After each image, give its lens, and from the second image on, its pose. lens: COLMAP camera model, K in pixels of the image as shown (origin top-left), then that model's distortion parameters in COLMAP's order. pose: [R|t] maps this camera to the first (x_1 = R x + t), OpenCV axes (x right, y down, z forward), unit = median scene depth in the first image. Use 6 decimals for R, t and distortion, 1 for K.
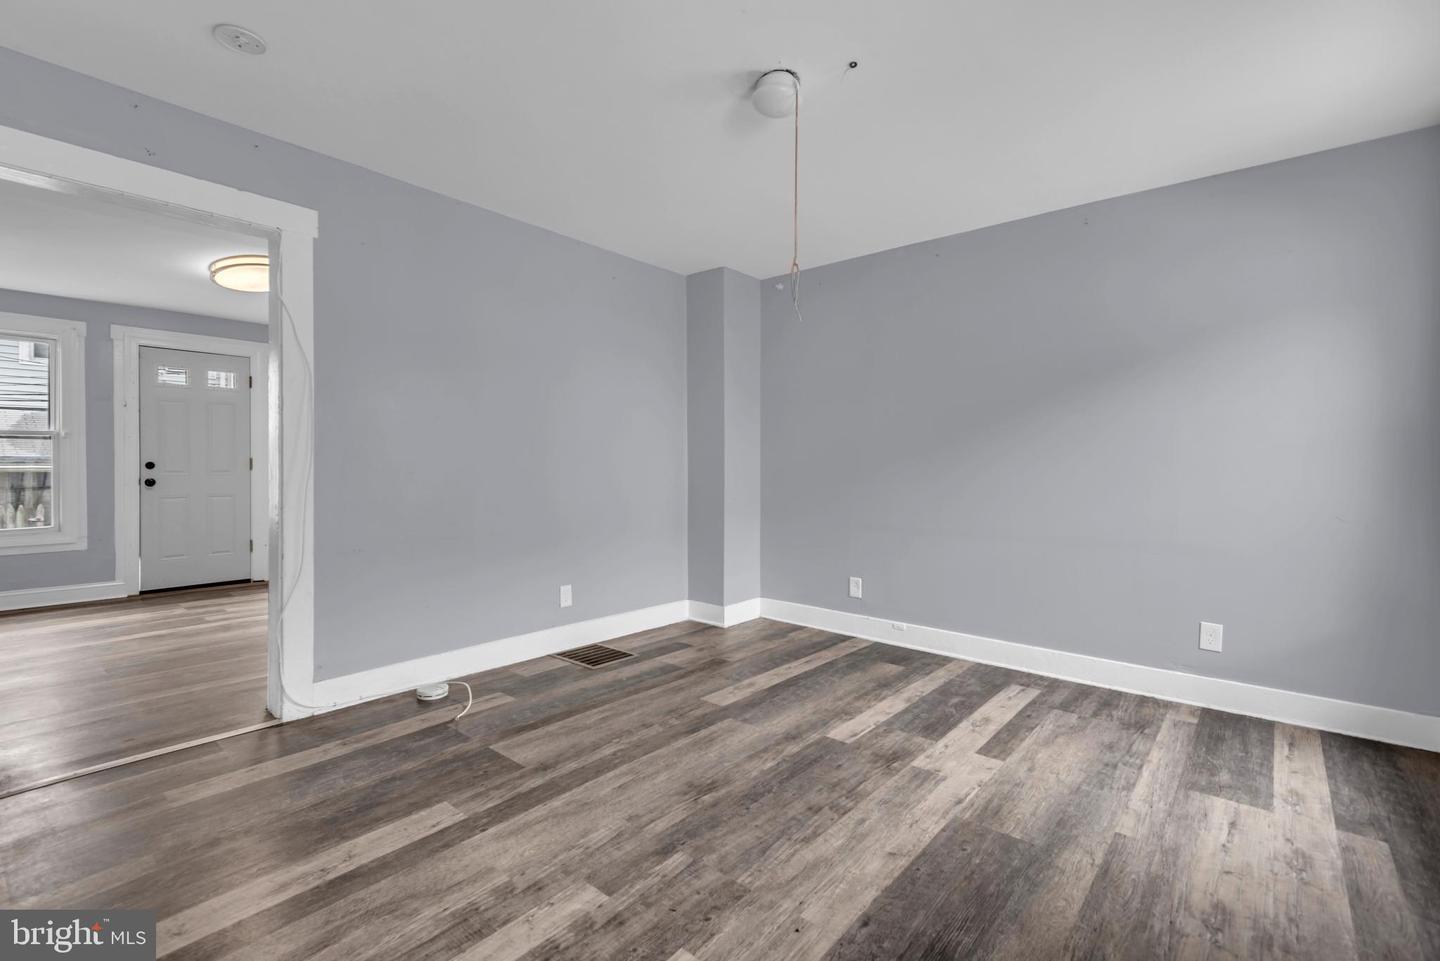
lens RADIAL K [[644.6, 0, 713.2], [0, 644.6, 477.5], [0, 0, 1]] dist [0.015753, -0.002096]
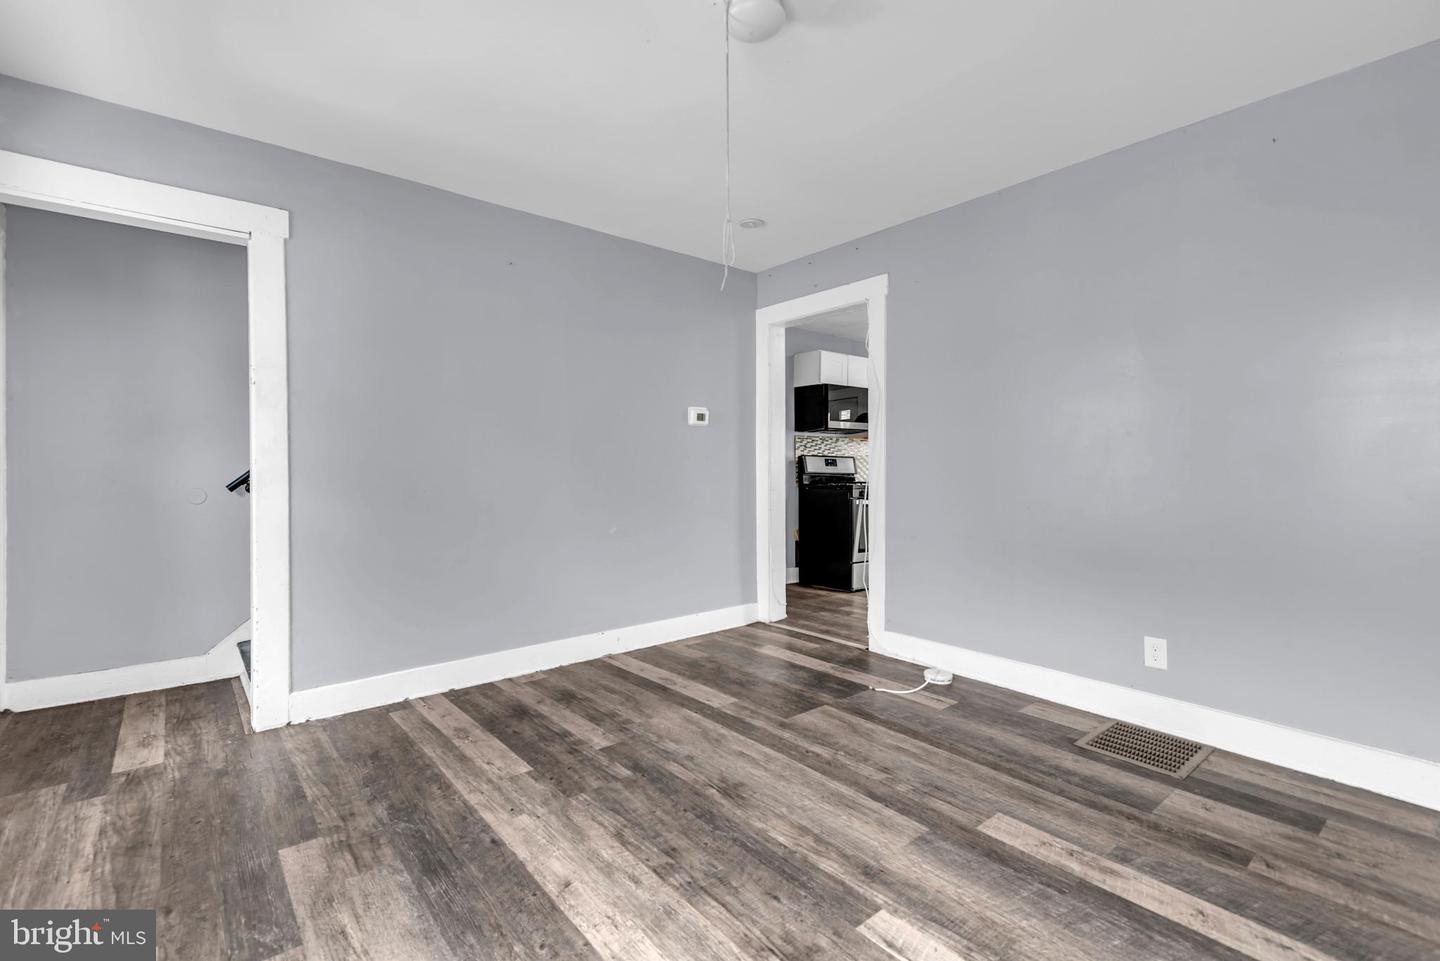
lens RADIAL K [[644.6, 0, 713.0], [0, 644.6, 469.9], [0, 0, 1]] dist [0.015753, -0.002096]
pose [[-0.160309, 0.004703, -0.987056, 0.872344], [-0.023503, 0.999687, 0.008581, -0.016231], [0.986787, 0.024575, -0.160148, 1.014156]]
